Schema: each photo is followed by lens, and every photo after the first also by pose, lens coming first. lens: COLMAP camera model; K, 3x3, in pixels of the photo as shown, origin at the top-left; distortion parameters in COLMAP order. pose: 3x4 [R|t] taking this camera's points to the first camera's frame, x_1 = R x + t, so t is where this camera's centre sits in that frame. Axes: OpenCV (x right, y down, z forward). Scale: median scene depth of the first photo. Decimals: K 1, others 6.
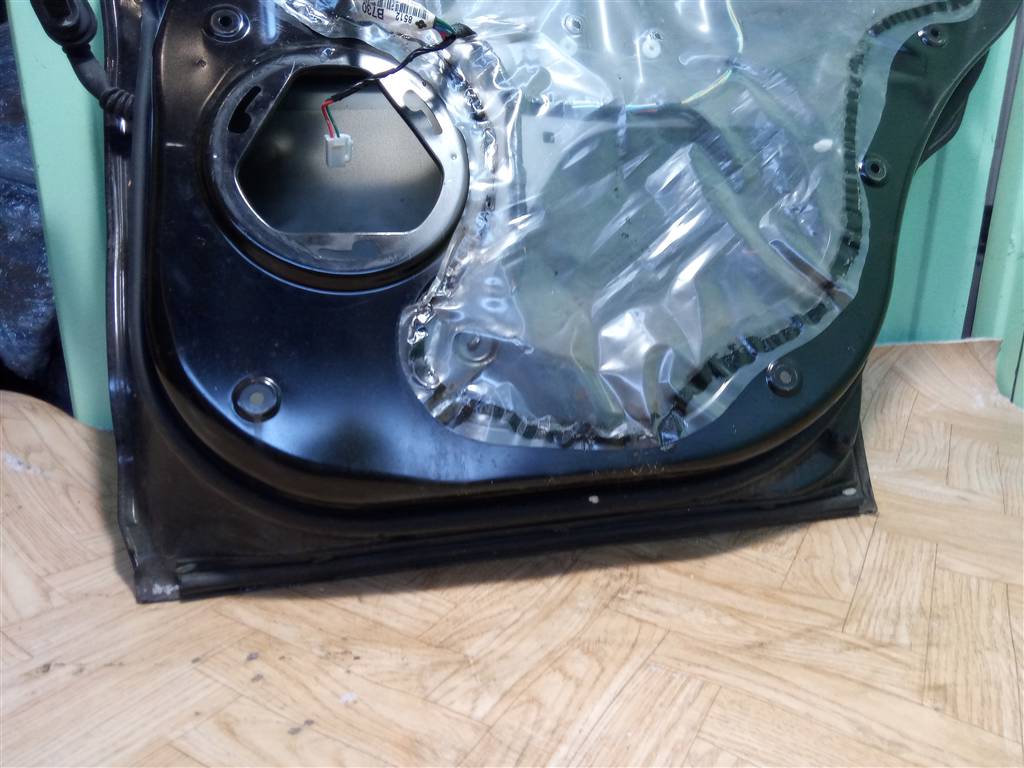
lens RADIAL K [[733.0, 0, 514.5], [0, 733.0, 404.4], [0, 0, 1]] dist [0.042228, -0.058271]
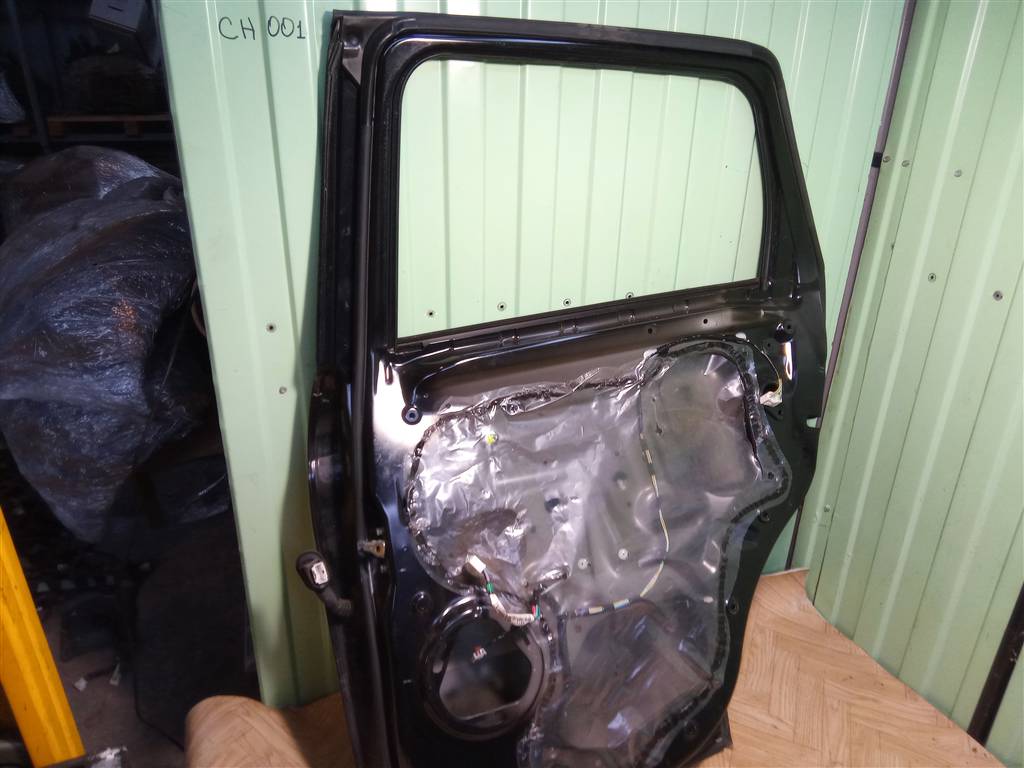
lens RADIAL K [[733.0, 0, 513.1], [0, 733.0, 392.1], [0, 0, 1]] dist [0.042228, -0.058271]
pose [[0.987840, -0.043077, 0.149390, -0.485168], [0.022877, 0.990665, 0.134384, -1.557208], [-0.153784, -0.129332, 0.979604, -1.025914]]
